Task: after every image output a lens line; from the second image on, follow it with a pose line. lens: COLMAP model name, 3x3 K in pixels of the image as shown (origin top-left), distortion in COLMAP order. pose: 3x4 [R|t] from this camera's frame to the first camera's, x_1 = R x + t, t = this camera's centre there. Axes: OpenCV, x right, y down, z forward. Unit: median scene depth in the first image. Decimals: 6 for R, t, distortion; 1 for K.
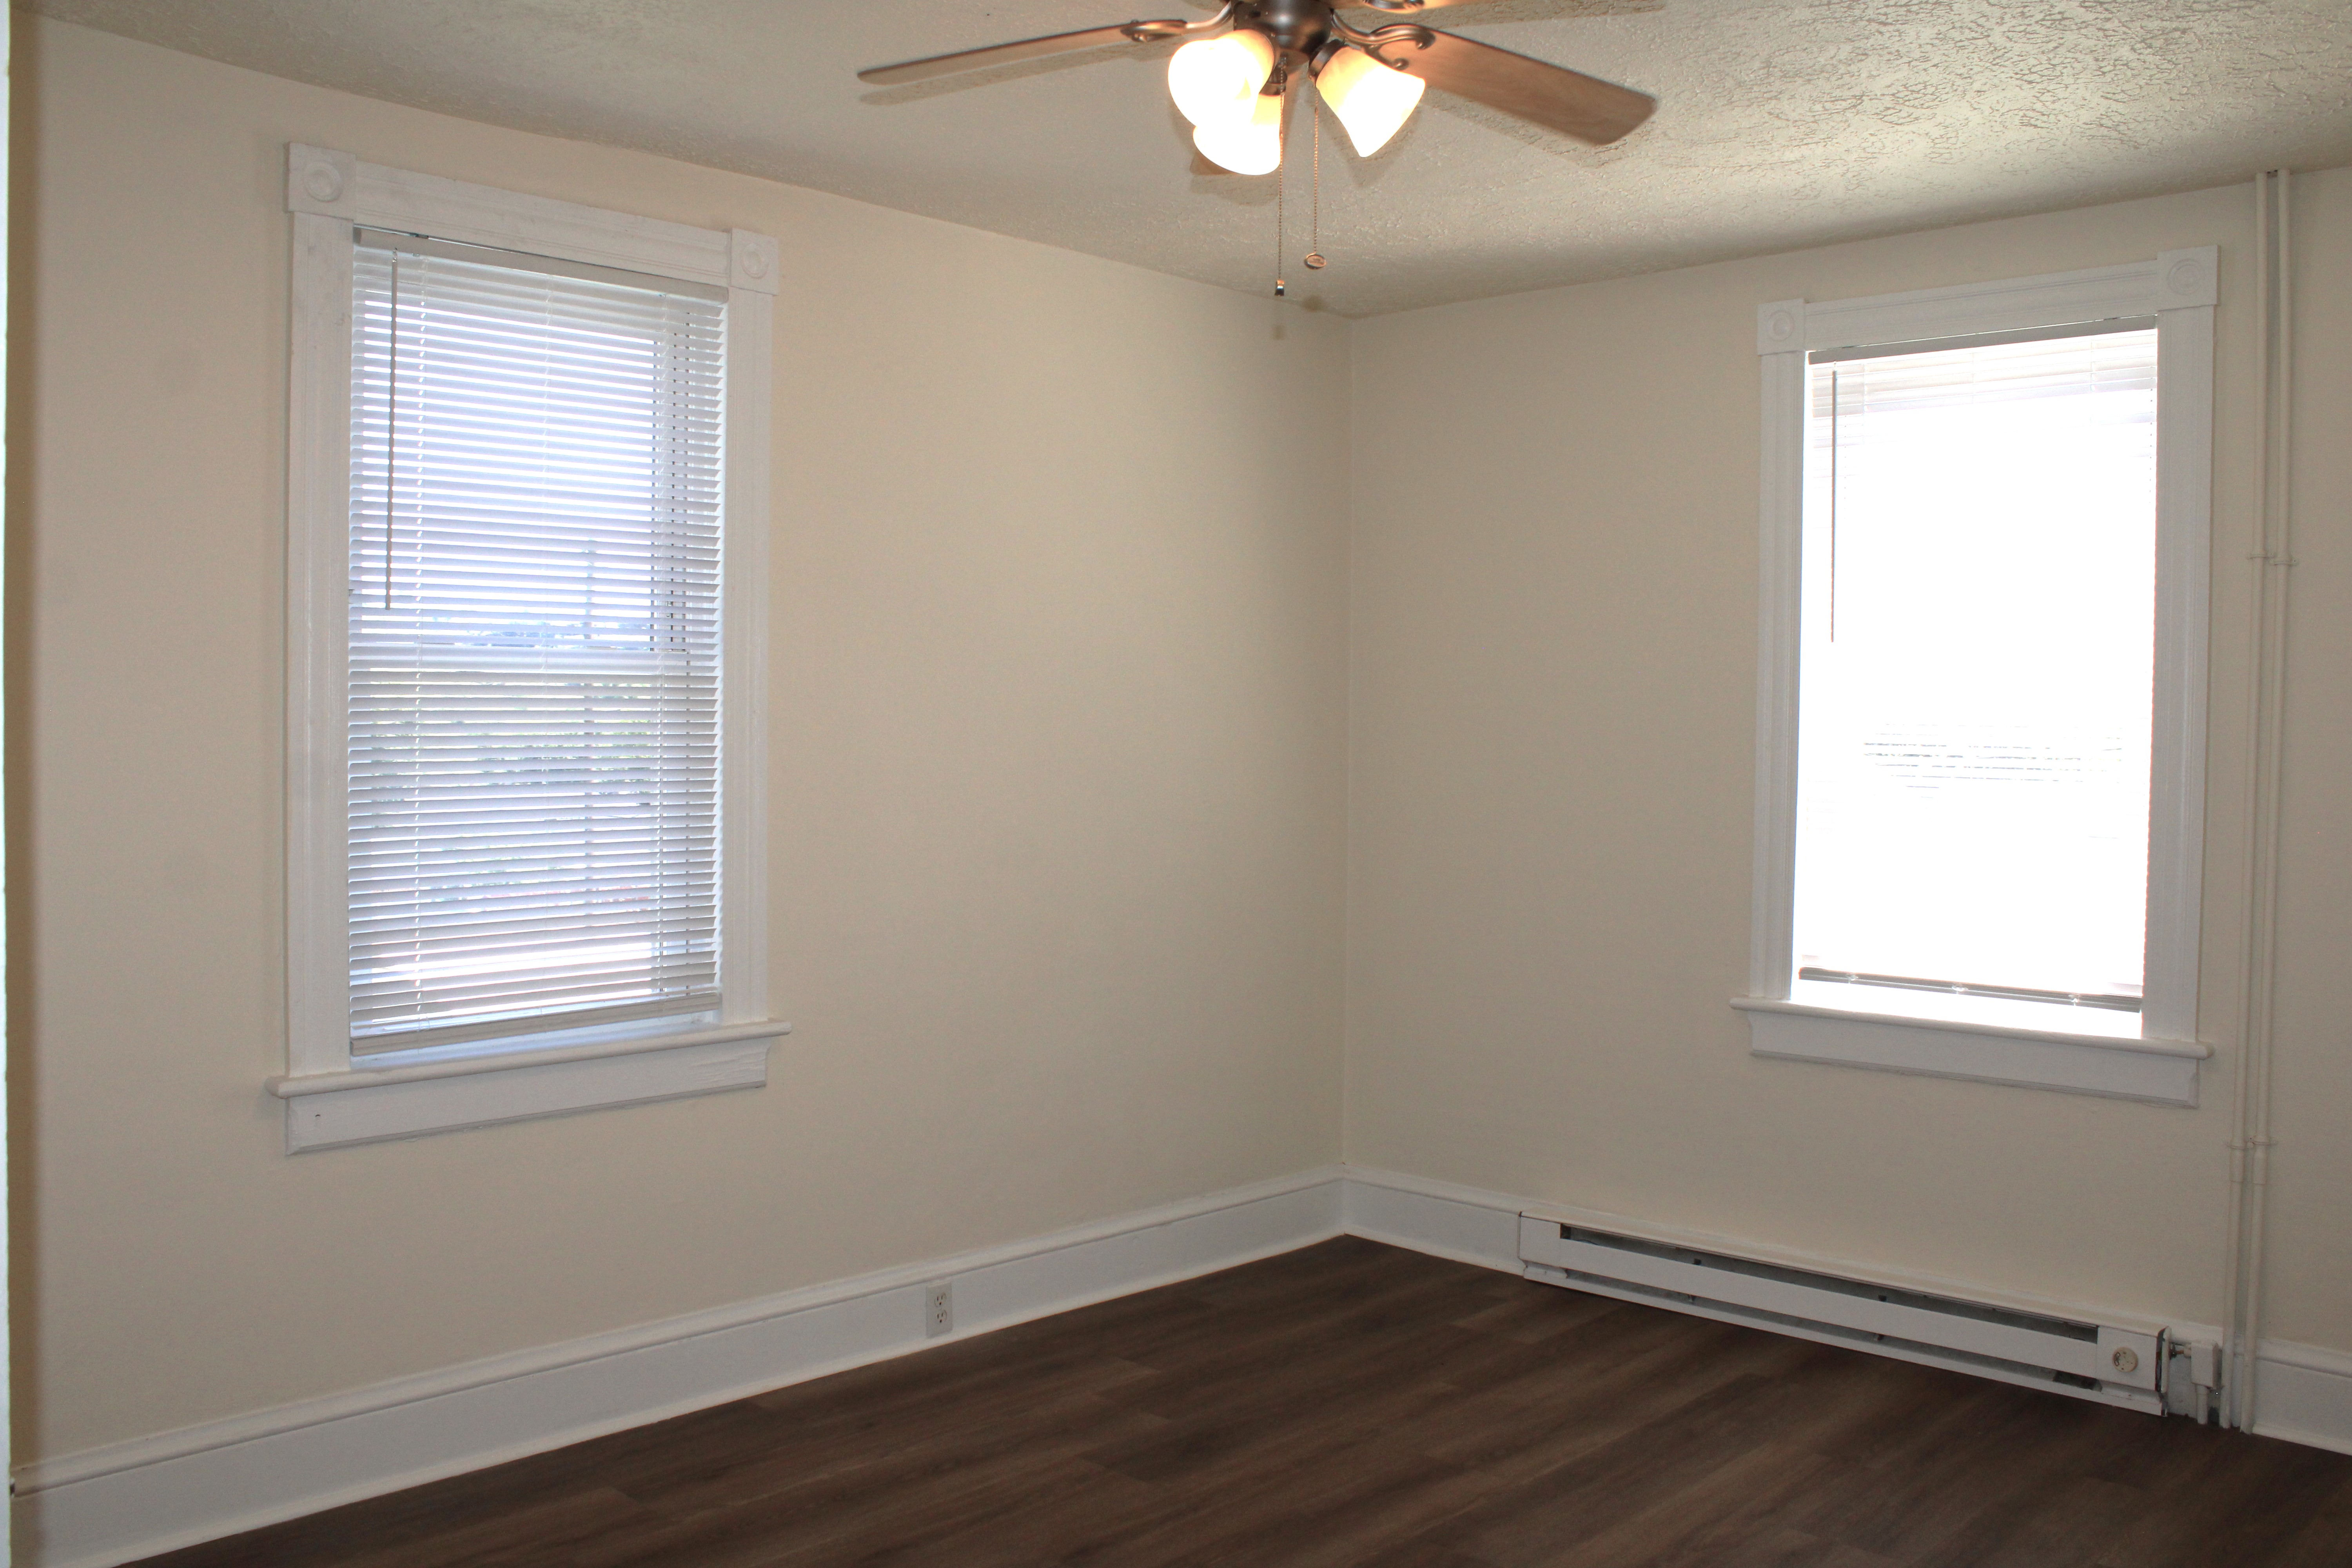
lens RADIAL K [[2105.4, 0, 1176.0], [0, 2105.4, 784.0], [0, 0, 1]] dist [-0.046219, -0.001401]
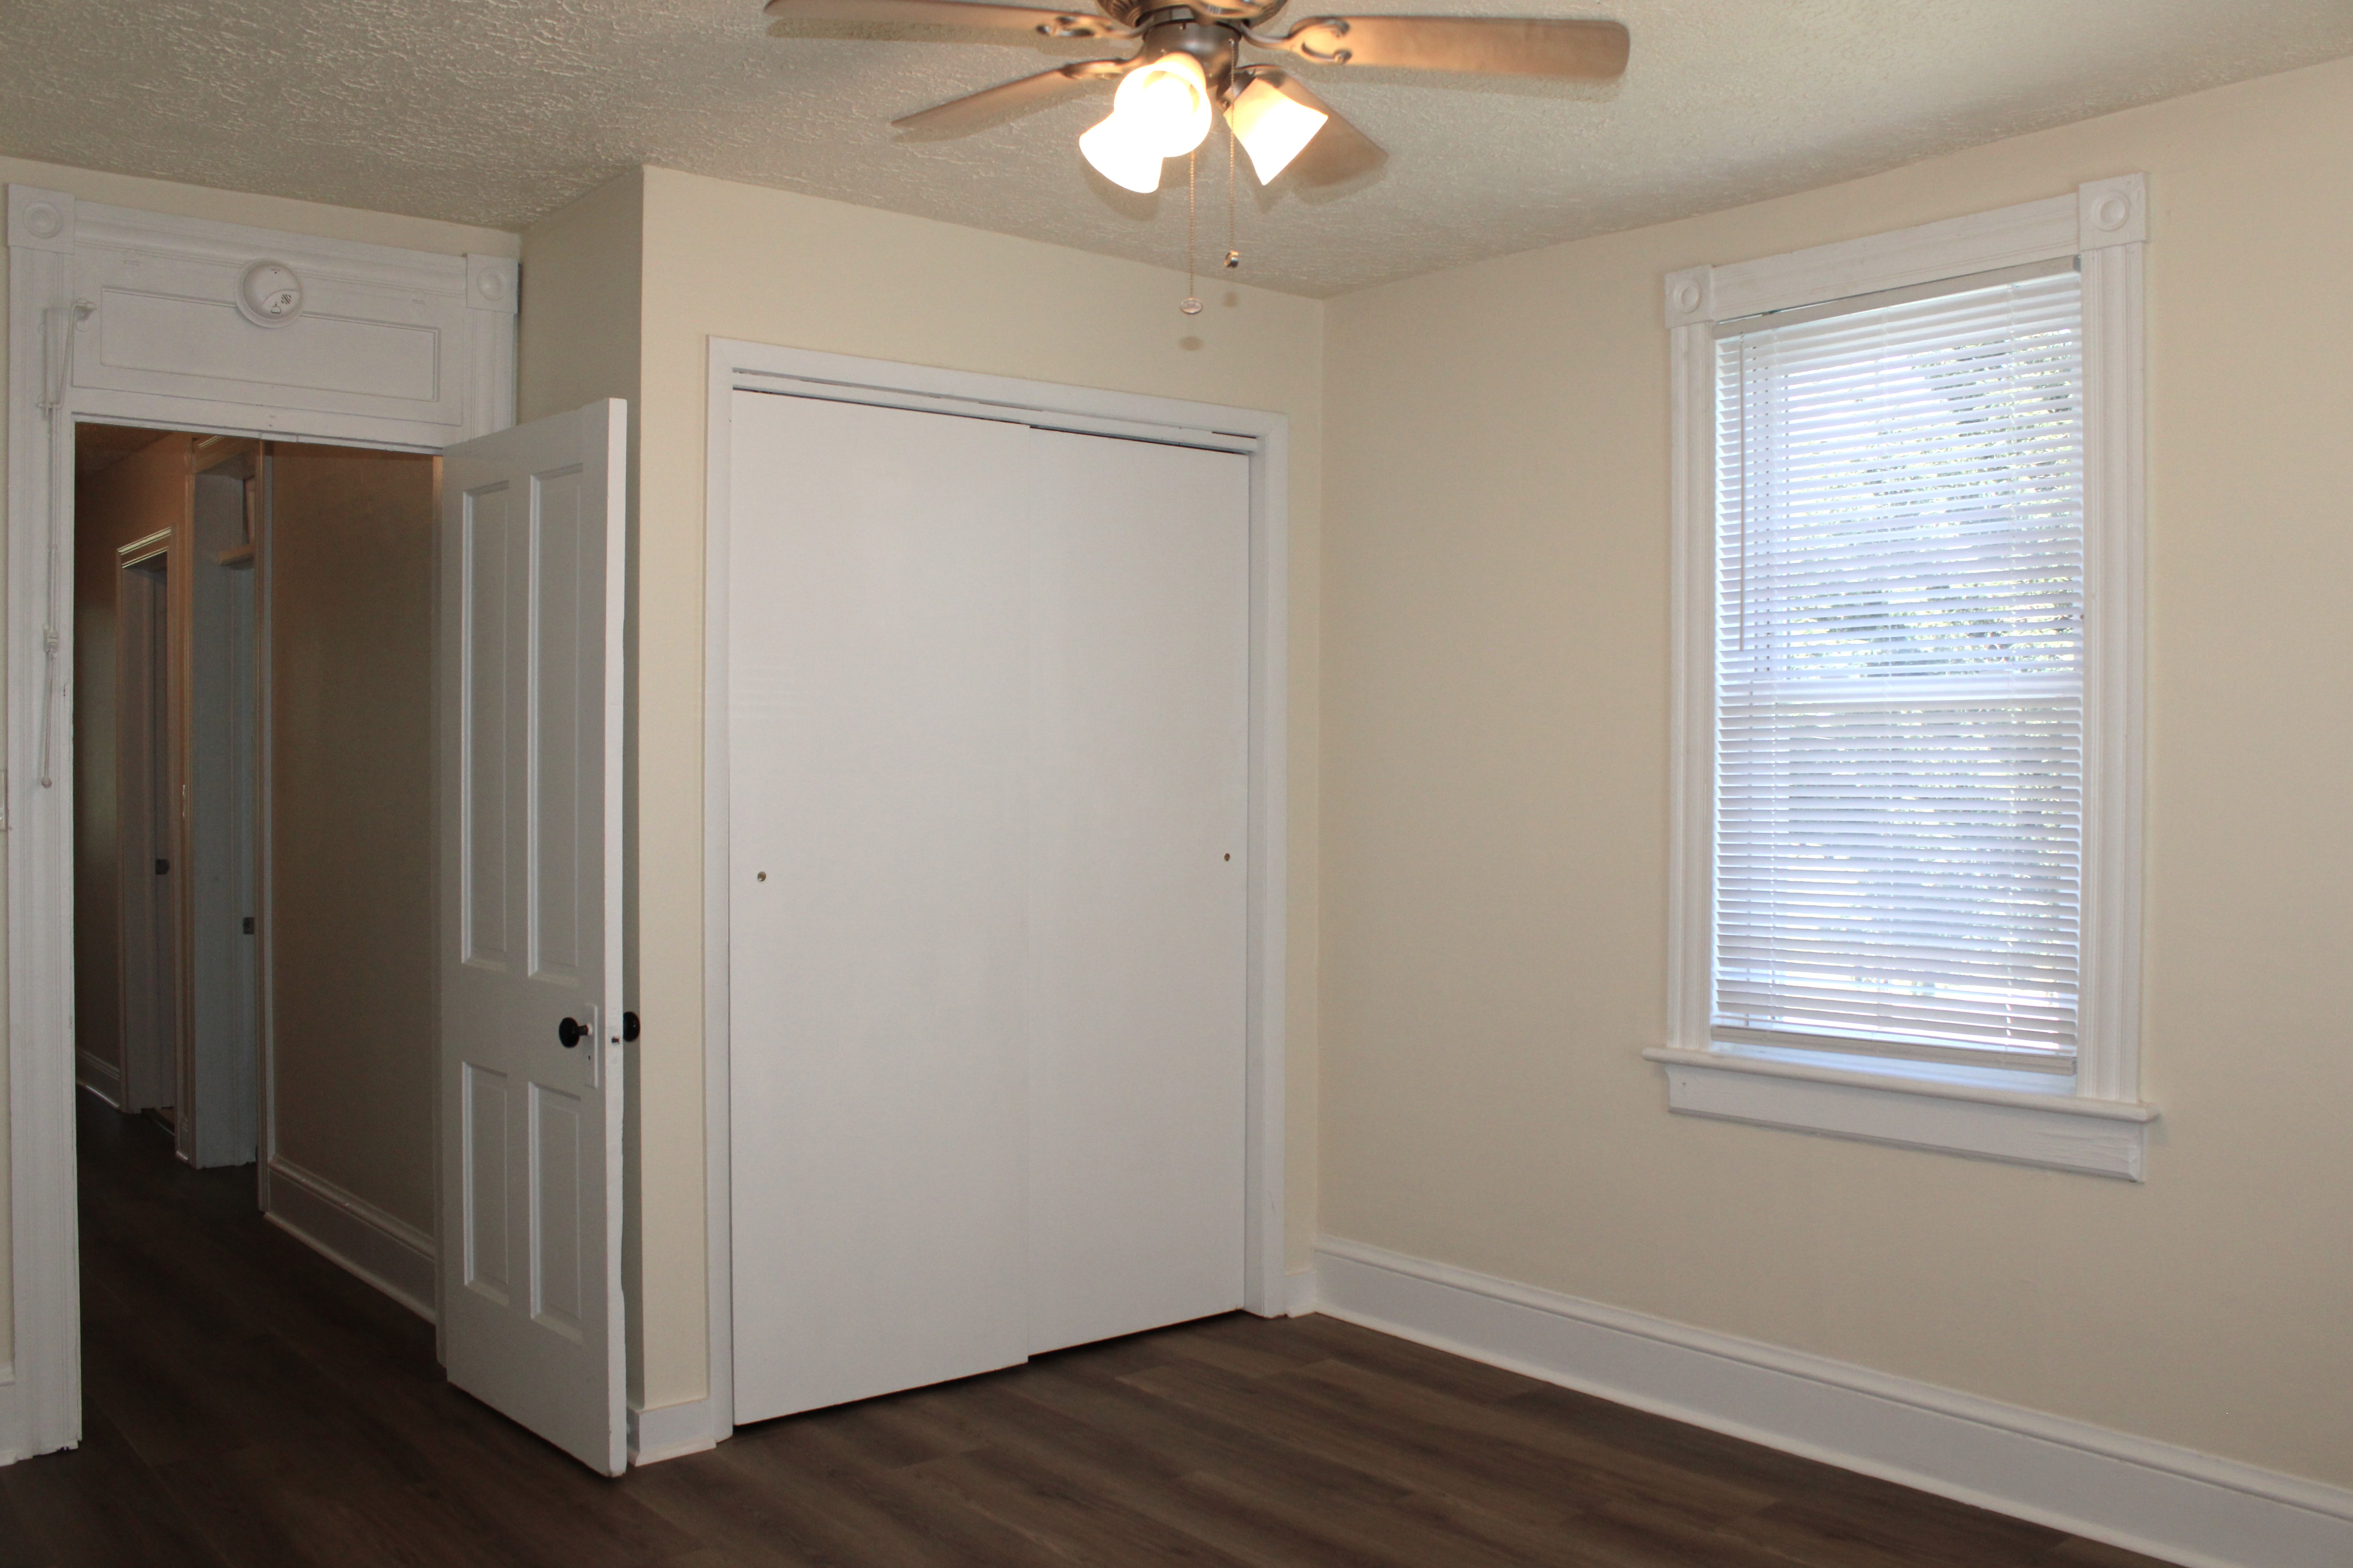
lens RADIAL K [[2064.0, 0, 1176.5], [0, 2064.0, 784.0], [0, 0, 1]] dist [-0.162913, 0.226349]
pose [[-0.110146, 0.003797, -0.993908, 0.743456], [-0.033053, 0.999426, 0.007481, -0.009741], [0.993366, 0.033675, -0.109957, 0.811674]]
